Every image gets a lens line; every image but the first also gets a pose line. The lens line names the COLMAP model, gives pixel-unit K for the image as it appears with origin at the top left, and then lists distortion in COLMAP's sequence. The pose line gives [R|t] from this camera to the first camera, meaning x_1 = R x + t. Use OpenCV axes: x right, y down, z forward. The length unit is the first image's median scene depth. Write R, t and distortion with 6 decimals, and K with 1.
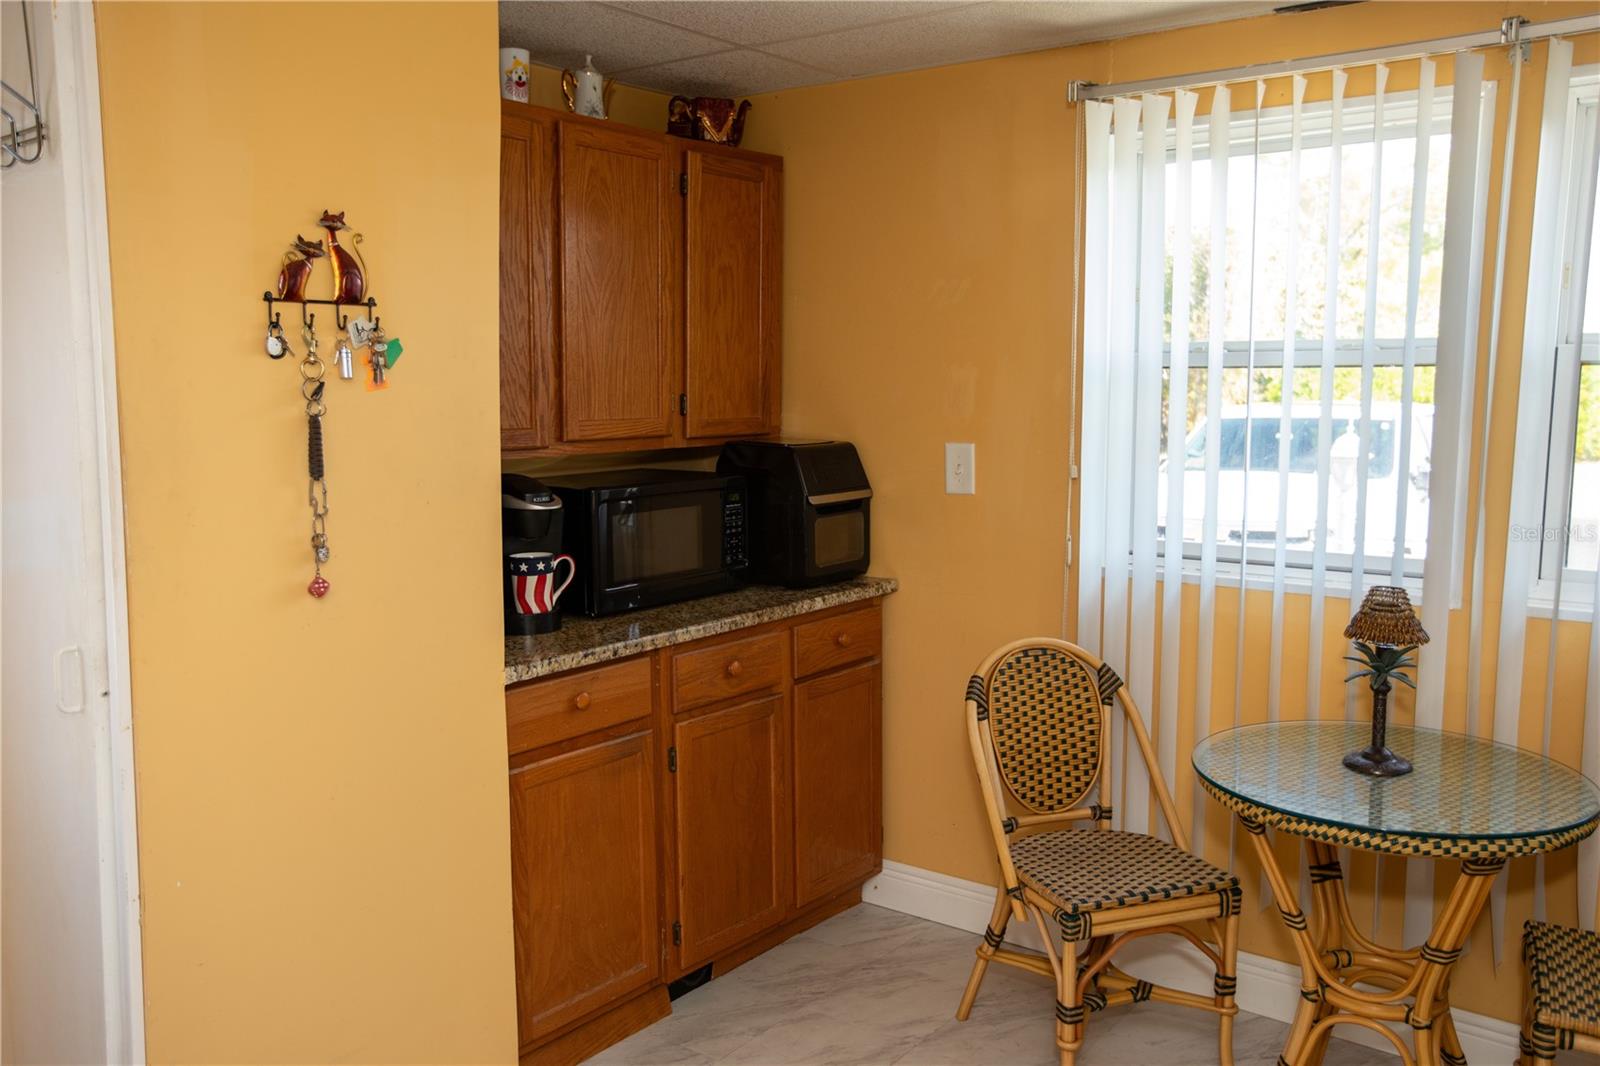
lens RADIAL K [[1345.1, 0, 811.5], [0, 1345.1, 537.9], [0, 0, 1]] dist [0.007329, 0.045045]
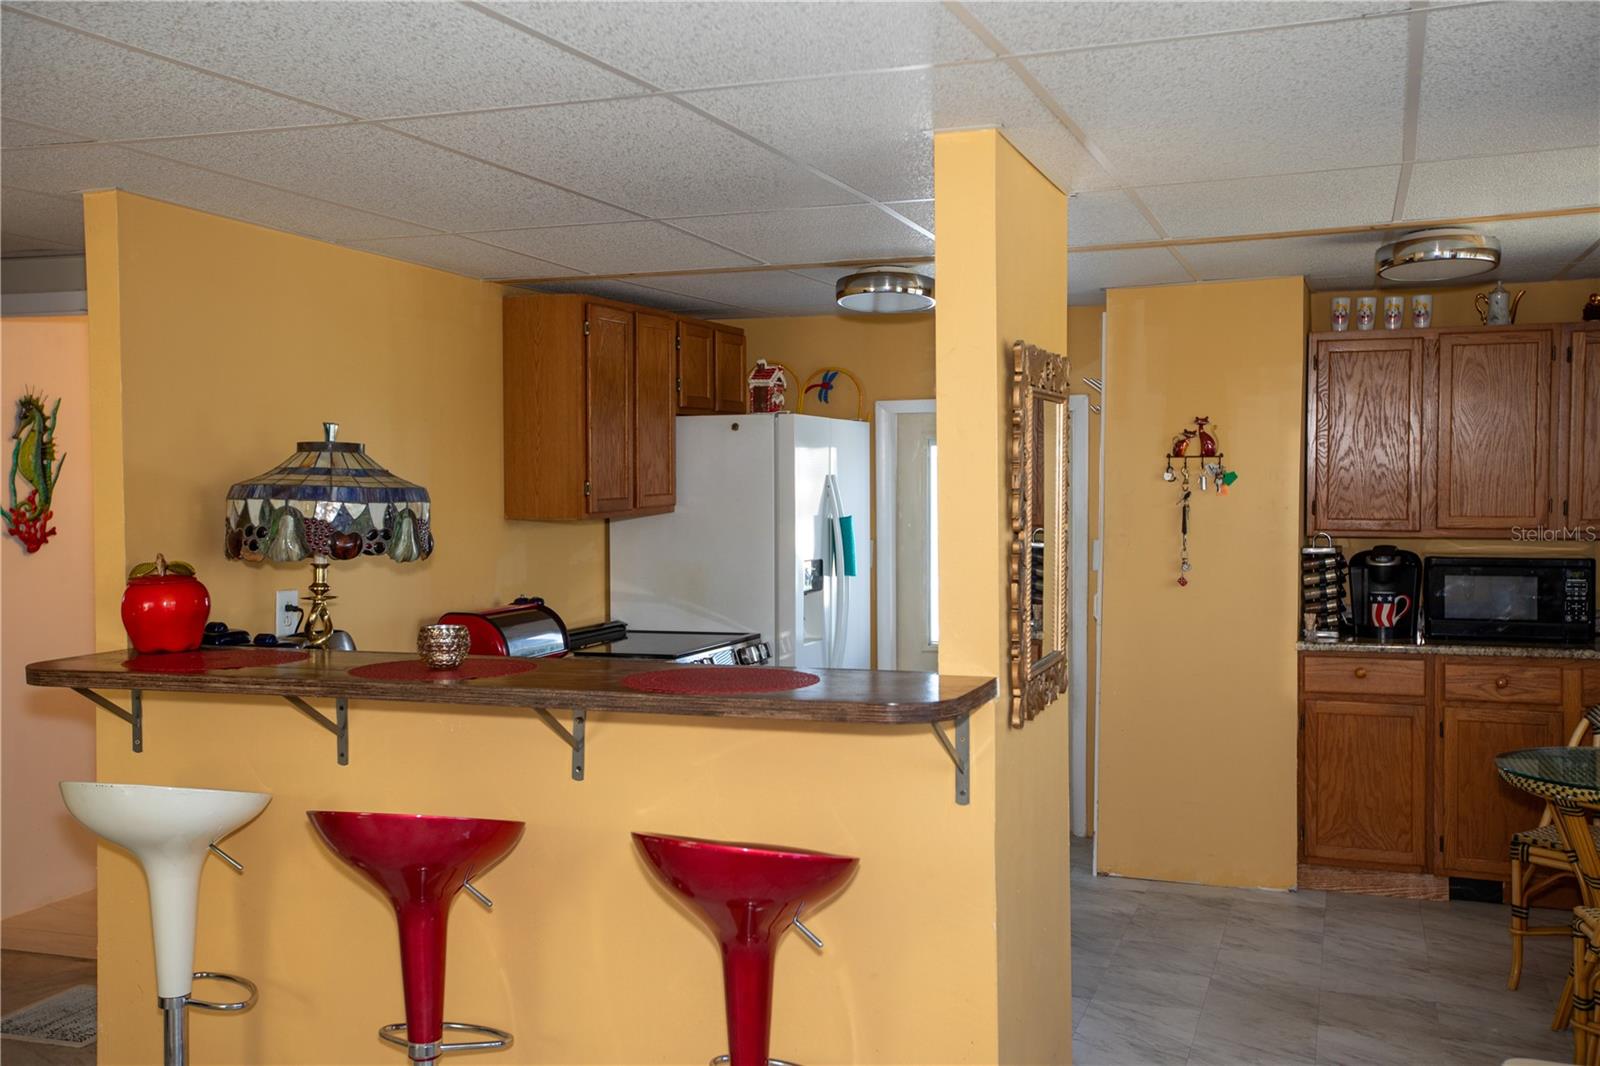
lens RADIAL K [[1542.3, 0, 796.4], [0, 1542.3, 536.6], [0, 0, 1]] dist [-0.000246, 0.156022]
pose [[0.303749, 0.037064, -0.952031, 1.420794], [-0.112533, 0.993644, 0.002780, 0.020199], [0.946083, 0.106290, 0.305990, -0.308489]]
